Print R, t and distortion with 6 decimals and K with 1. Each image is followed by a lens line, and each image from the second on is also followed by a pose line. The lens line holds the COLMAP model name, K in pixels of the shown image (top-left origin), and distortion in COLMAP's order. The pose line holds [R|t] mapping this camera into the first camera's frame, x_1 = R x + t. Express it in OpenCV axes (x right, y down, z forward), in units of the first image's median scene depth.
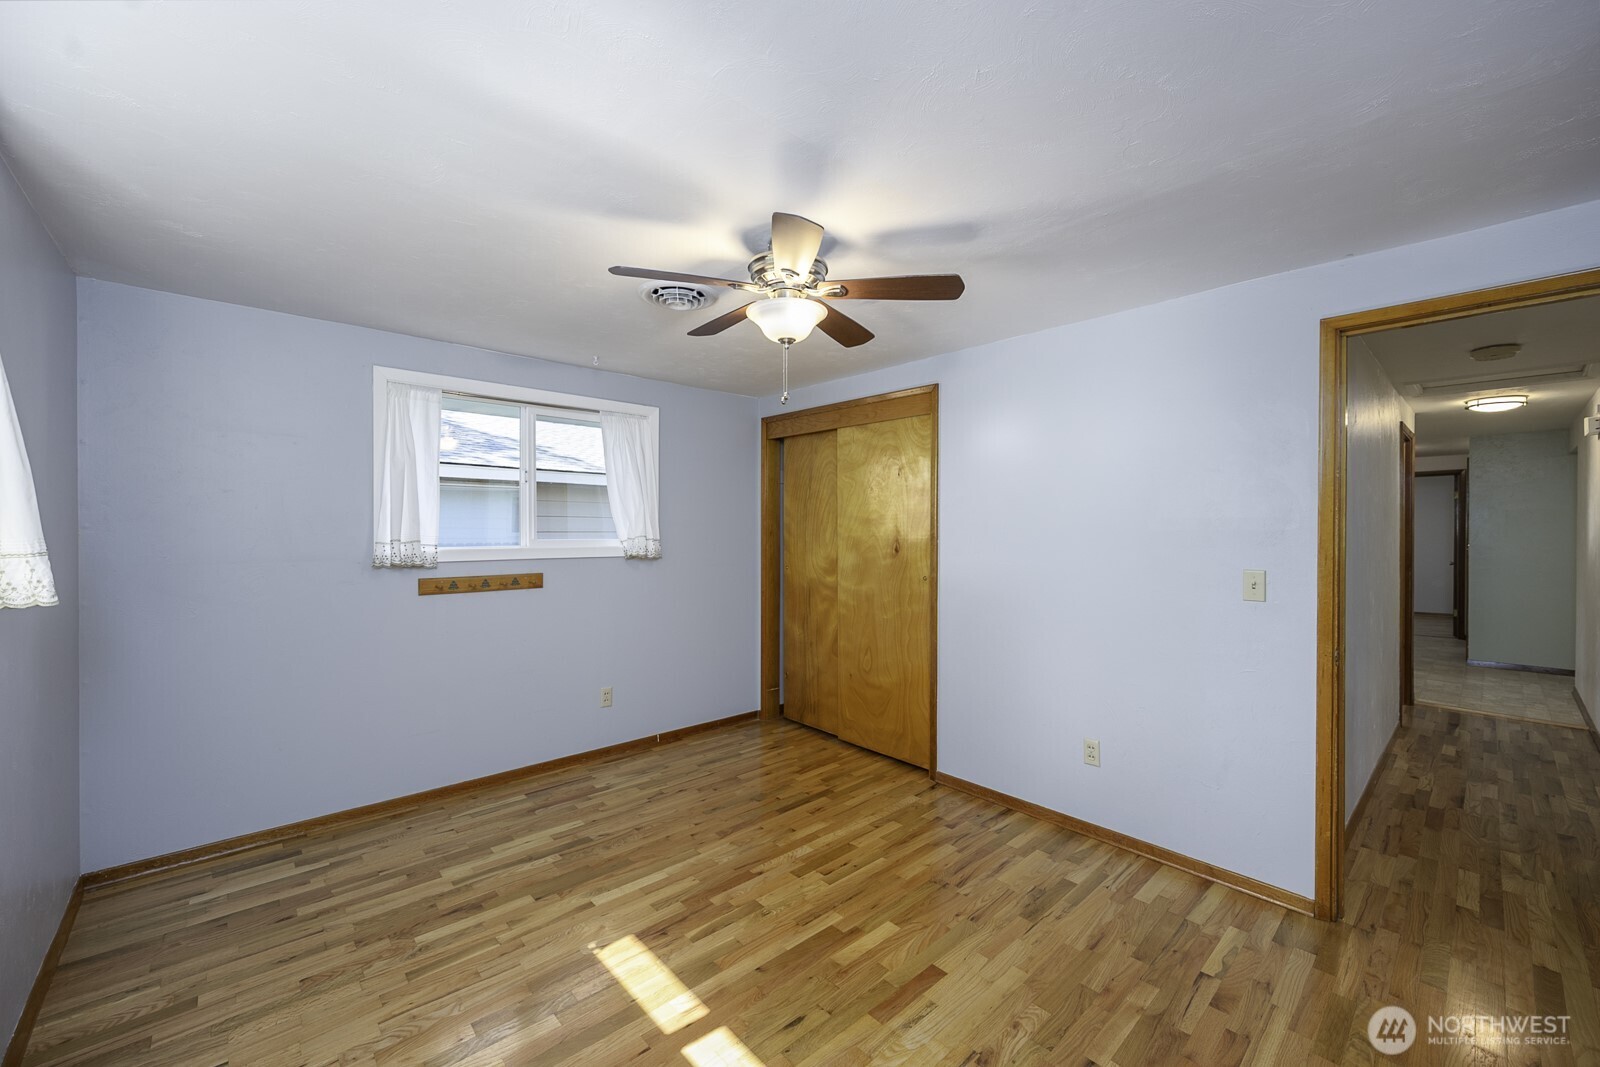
lens RADIAL K [[628.7, 0, 800.0], [0, 628.7, 533.5], [0, 0, 1]] dist [0.000348, -0.000084]
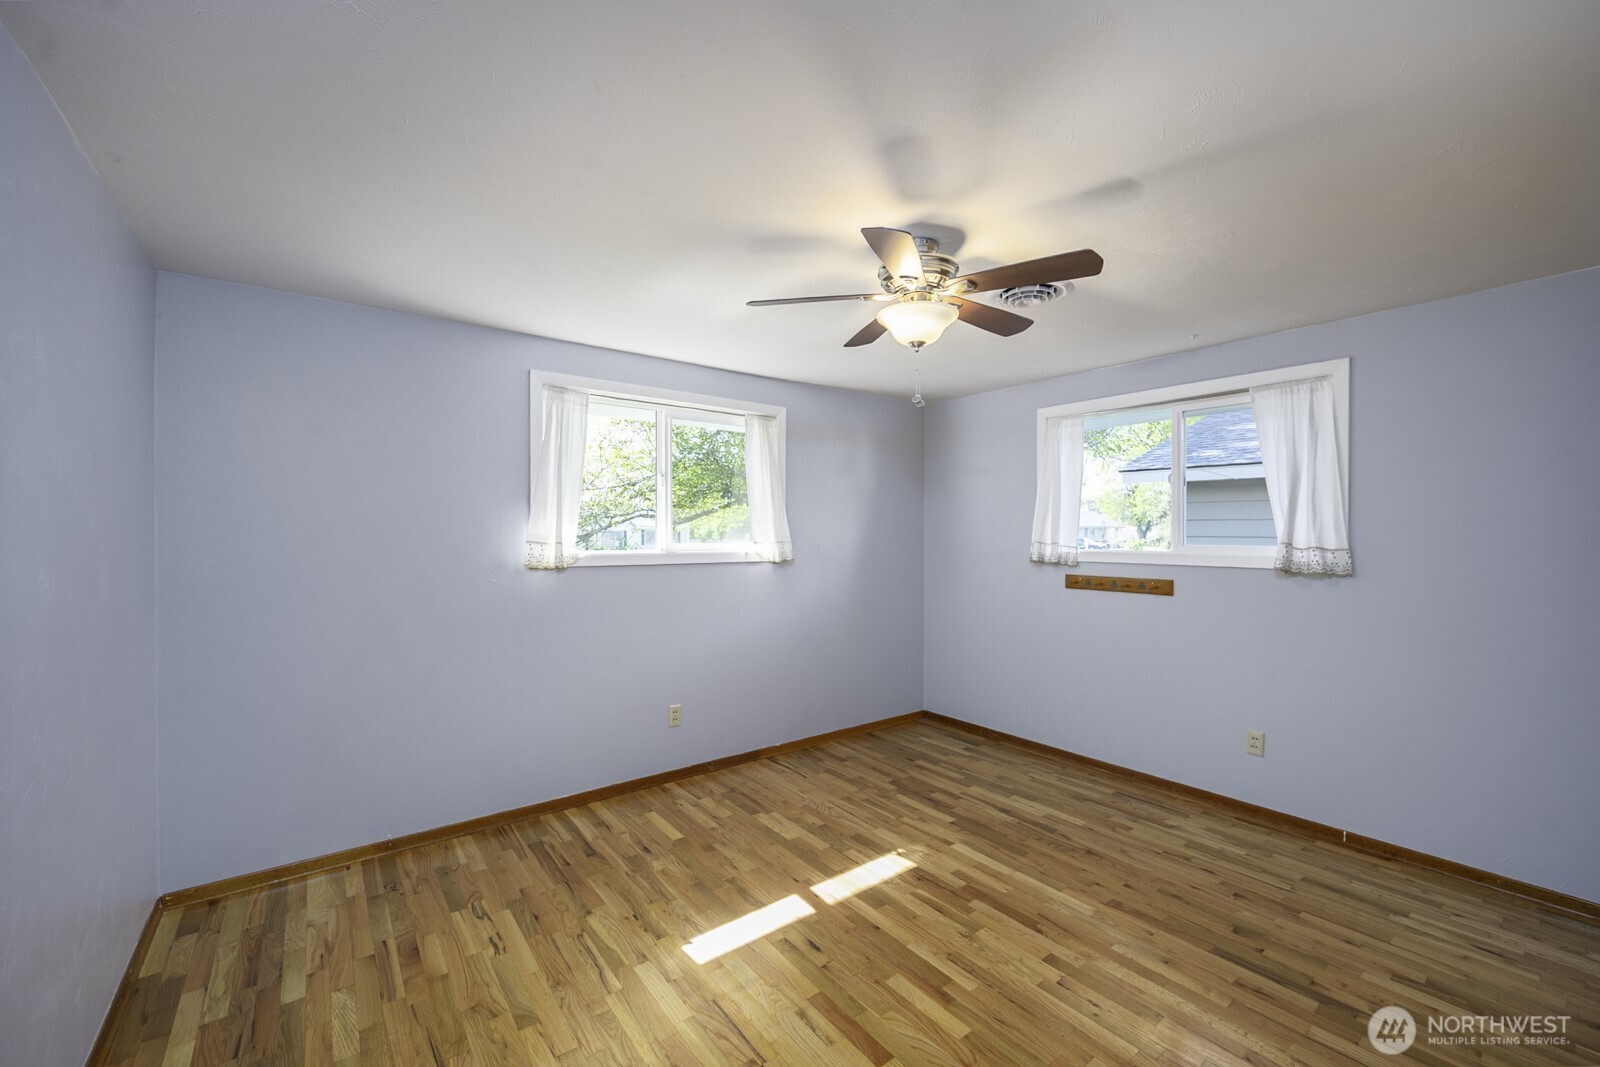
lens RADIAL K [[628.7, 0, 800.0], [0, 628.7, 533.5], [0, 0, 1]] dist [0.000348, -0.000084]
pose [[-0.072582, -0.002220, -0.997360, 0.736364], [-0.009170, 0.999957, -0.001559, -0.000148], [0.997320, 0.009032, -0.072599, 0.656007]]
